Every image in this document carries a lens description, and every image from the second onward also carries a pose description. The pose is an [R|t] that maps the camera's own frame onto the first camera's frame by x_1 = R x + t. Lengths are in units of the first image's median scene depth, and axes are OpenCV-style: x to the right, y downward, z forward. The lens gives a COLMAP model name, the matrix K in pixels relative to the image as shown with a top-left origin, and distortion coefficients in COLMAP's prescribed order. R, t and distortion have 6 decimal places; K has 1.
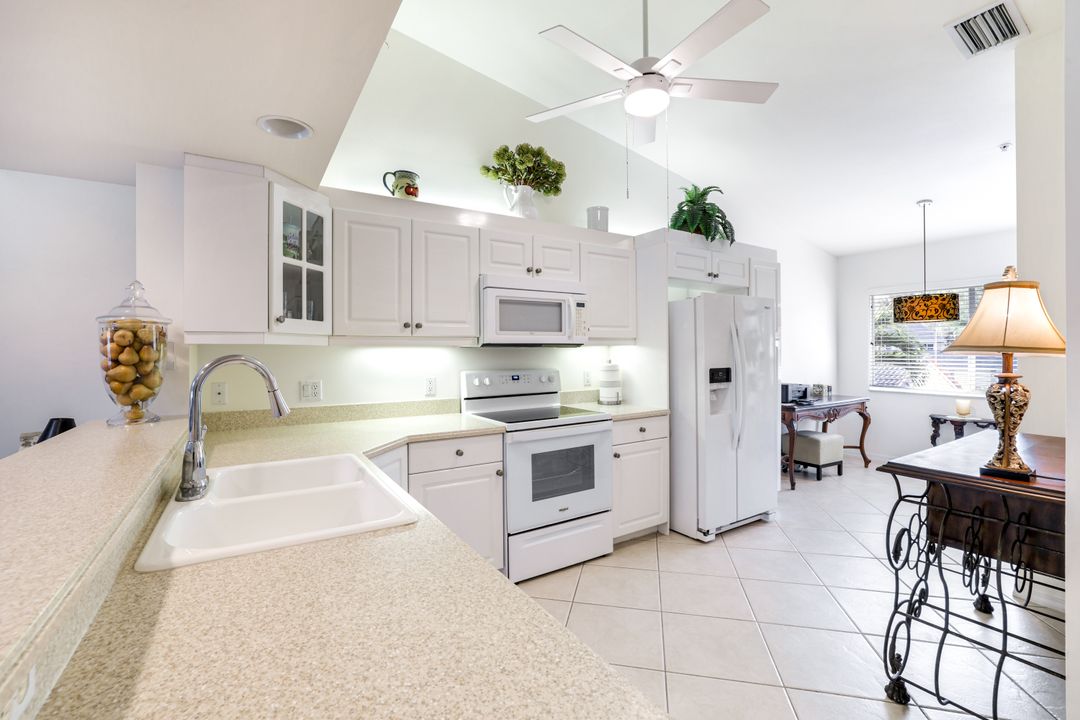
lens RADIAL K [[468.7, 0, 528.5], [0, 468.7, 352.6], [0, 0, 1]] dist [-0.026181, 0.004969]
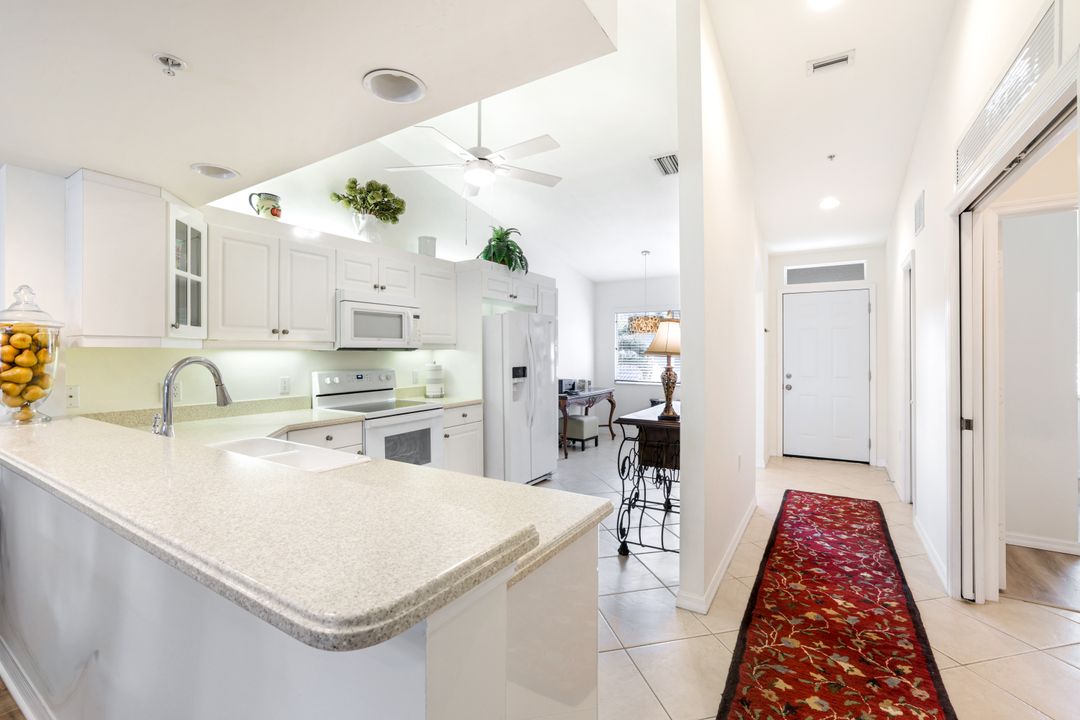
lens RADIAL K [[468.7, 0, 543.9], [0, 468.7, 353.0], [0, 0, 1]] dist [-0.026181, 0.004969]
pose [[0.887702, 0.002606, 0.460411, -0.180239], [-0.000052, 0.999985, -0.005560, 0.000681], [-0.460419, 0.004912, 0.887688, -0.279315]]
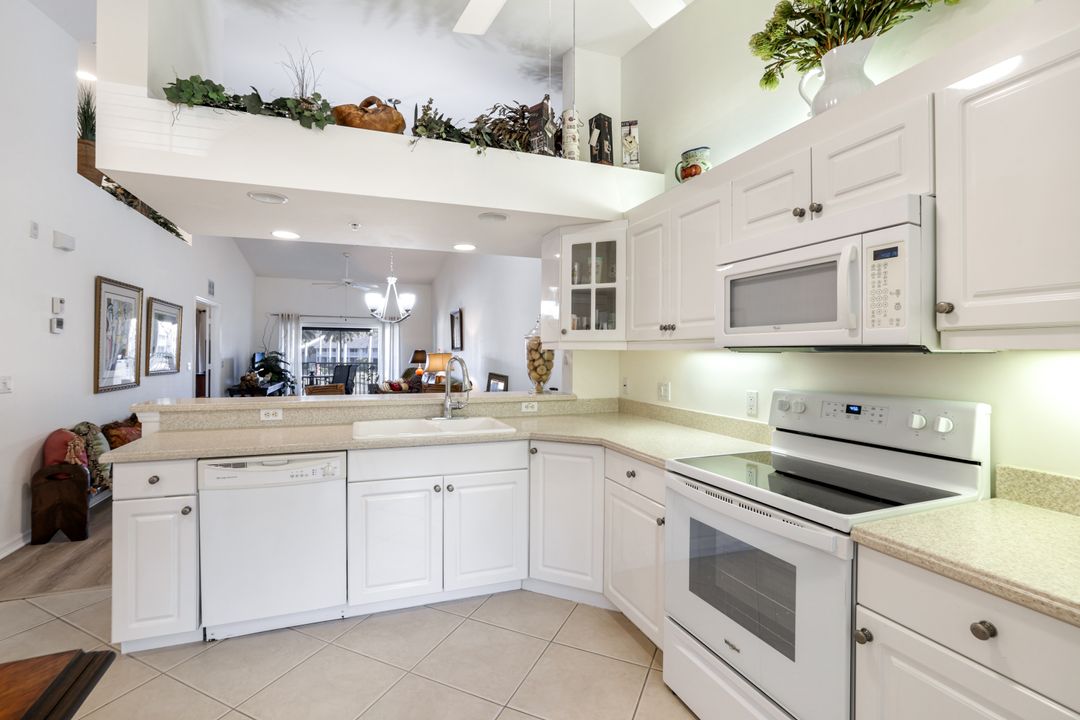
lens RADIAL K [[468.7, 0, 546.7], [0, 468.7, 354.2], [0, 0, 1]] dist [-0.026181, 0.004969]
pose [[-0.143563, 0.006505, -0.989620, 0.634556], [-0.012328, 0.999889, 0.008361, -0.011063], [0.989564, 0.013401, -0.143467, 0.844117]]
